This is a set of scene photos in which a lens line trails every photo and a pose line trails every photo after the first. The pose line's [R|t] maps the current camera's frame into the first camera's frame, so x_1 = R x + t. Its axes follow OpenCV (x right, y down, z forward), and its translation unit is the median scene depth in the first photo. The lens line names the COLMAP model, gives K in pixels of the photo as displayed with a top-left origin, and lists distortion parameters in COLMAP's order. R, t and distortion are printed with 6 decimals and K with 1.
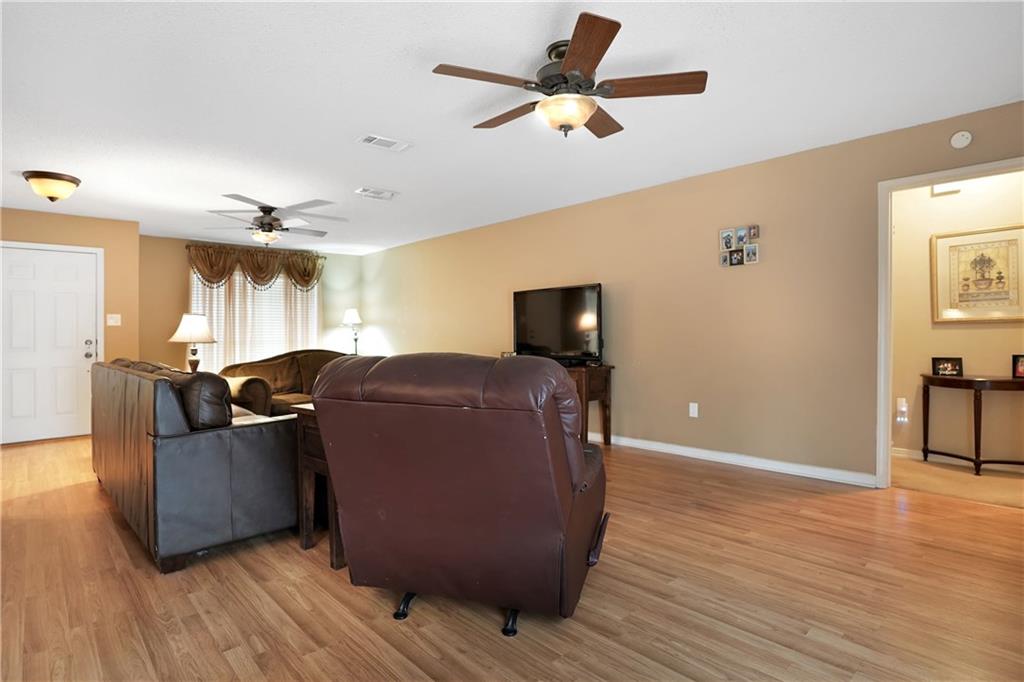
lens RADIAL K [[537.3, 0, 521.0], [0, 537.3, 332.7], [0, 0, 1]] dist [-0.006502, 0.002393]
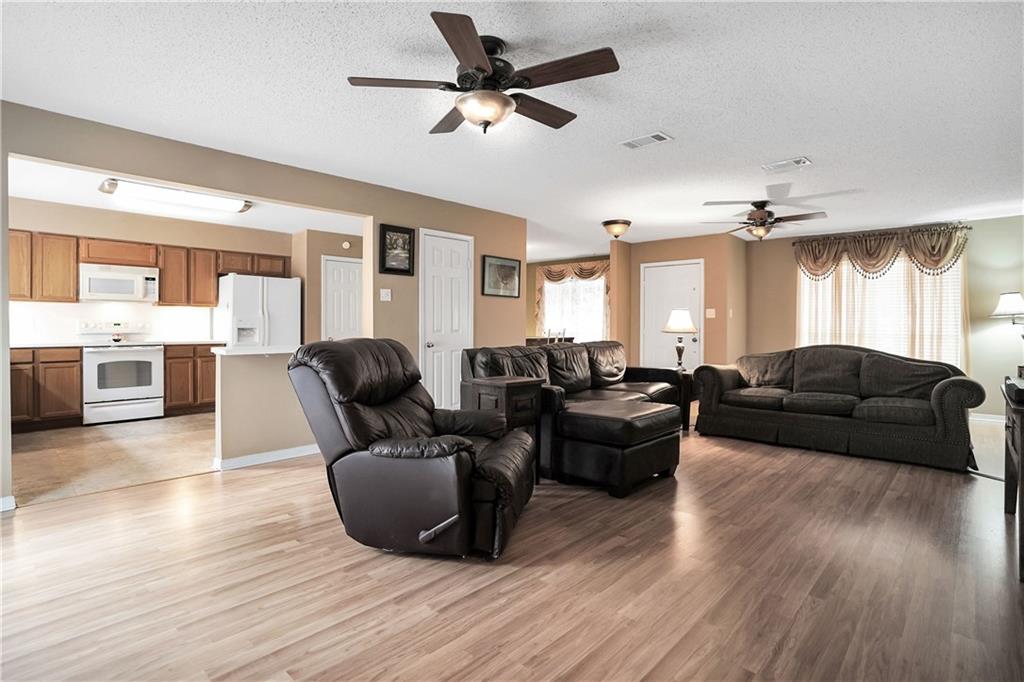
lens RADIAL K [[537.3, 0, 518.7], [0, 537.3, 331.9], [0, 0, 1]] dist [-0.006502, 0.002393]
pose [[0.031835, 0.027370, -0.999118, 1.055519], [-0.008109, 0.999599, 0.027124, -0.021577], [0.999460, 0.007238, 0.032044, 1.006466]]
